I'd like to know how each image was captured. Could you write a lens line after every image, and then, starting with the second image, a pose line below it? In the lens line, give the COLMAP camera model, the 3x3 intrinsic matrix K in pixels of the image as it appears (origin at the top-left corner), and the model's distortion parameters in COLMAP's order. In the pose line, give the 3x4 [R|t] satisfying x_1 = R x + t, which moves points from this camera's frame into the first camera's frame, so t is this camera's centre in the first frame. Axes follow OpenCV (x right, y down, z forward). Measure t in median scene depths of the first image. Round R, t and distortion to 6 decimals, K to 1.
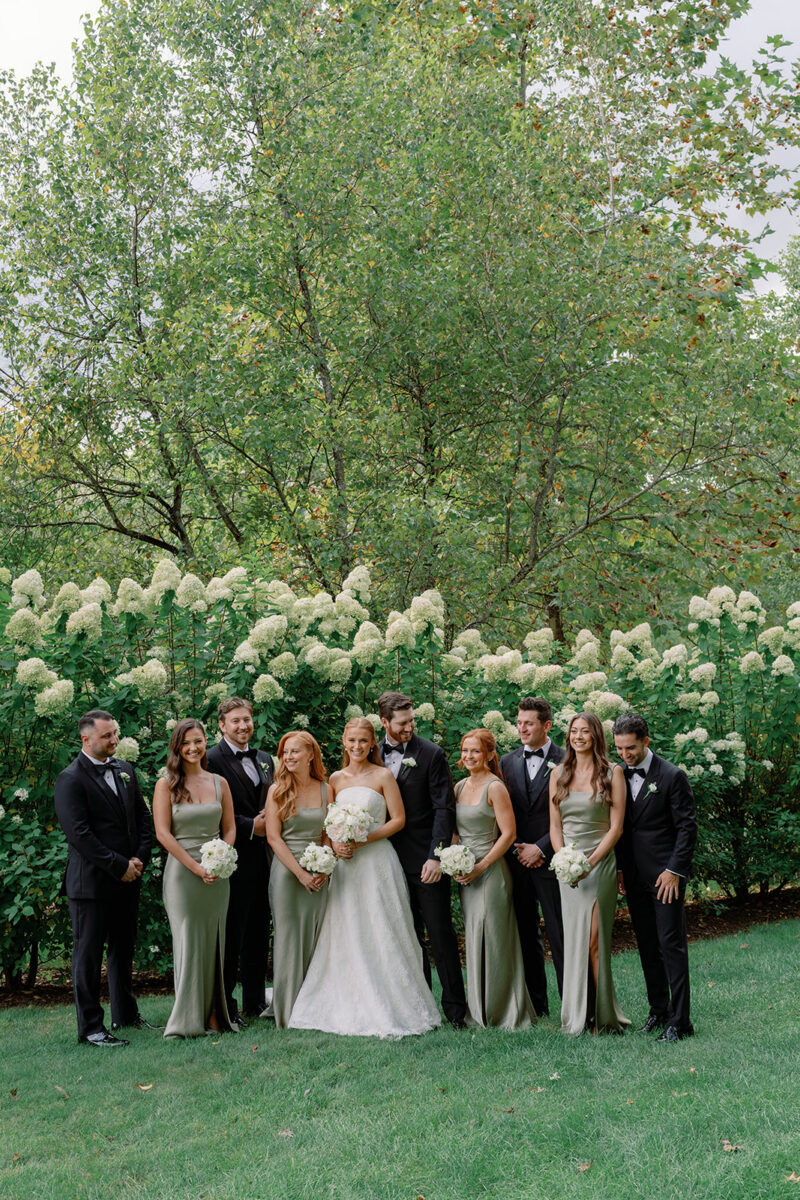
lens RADIAL K [[1681.4, 0, 367.3], [0, 1681.4, 597.7], [0, 0, 1]] dist [-0.017055, -0.012960]
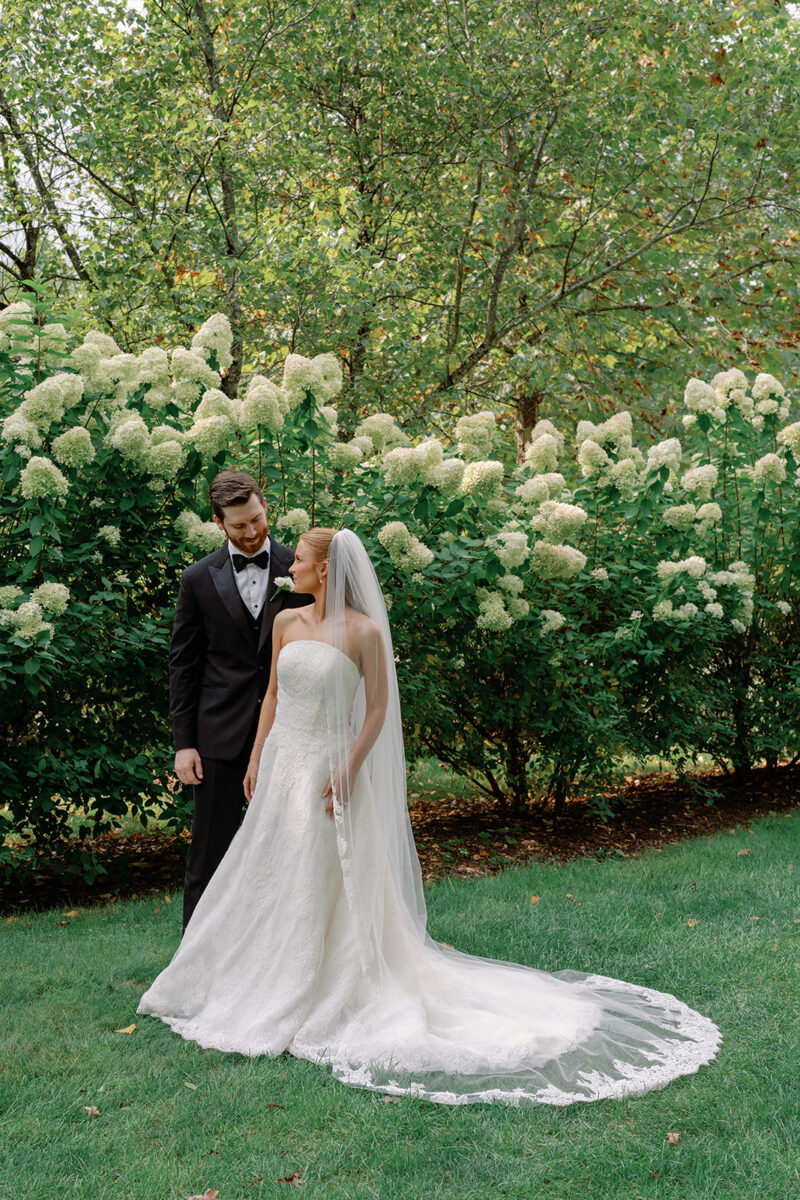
lens RADIAL K [[1419.5, 0, 400.0], [0, 1419.5, 600.0], [0, 0, 1]] dist [0.075503, 0.001283]
pose [[0.999766, 0.017444, -0.012775, 0.081537], [-0.016041, 0.994580, 0.102733, 0.037325], [0.014498, -0.102504, 0.994627, 0.395595]]
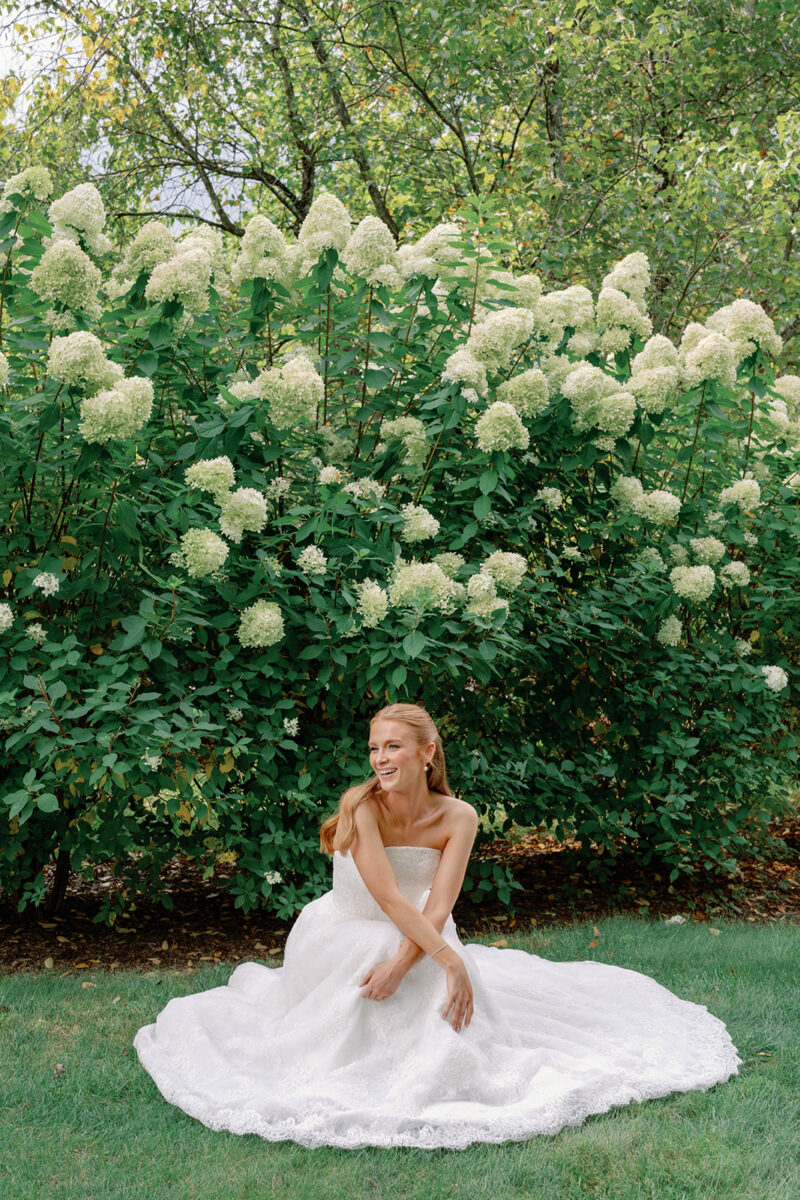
lens RADIAL K [[1419.5, 0, 400.0], [0, 1419.5, 600.0], [0, 0, 1]] dist [0.075503, 0.001283]
pose [[0.997479, 0.070222, 0.010252, -0.084624], [-0.070926, 0.991328, 0.110628, 0.054650], [-0.002394, -0.111076, 0.993809, 0.474233]]
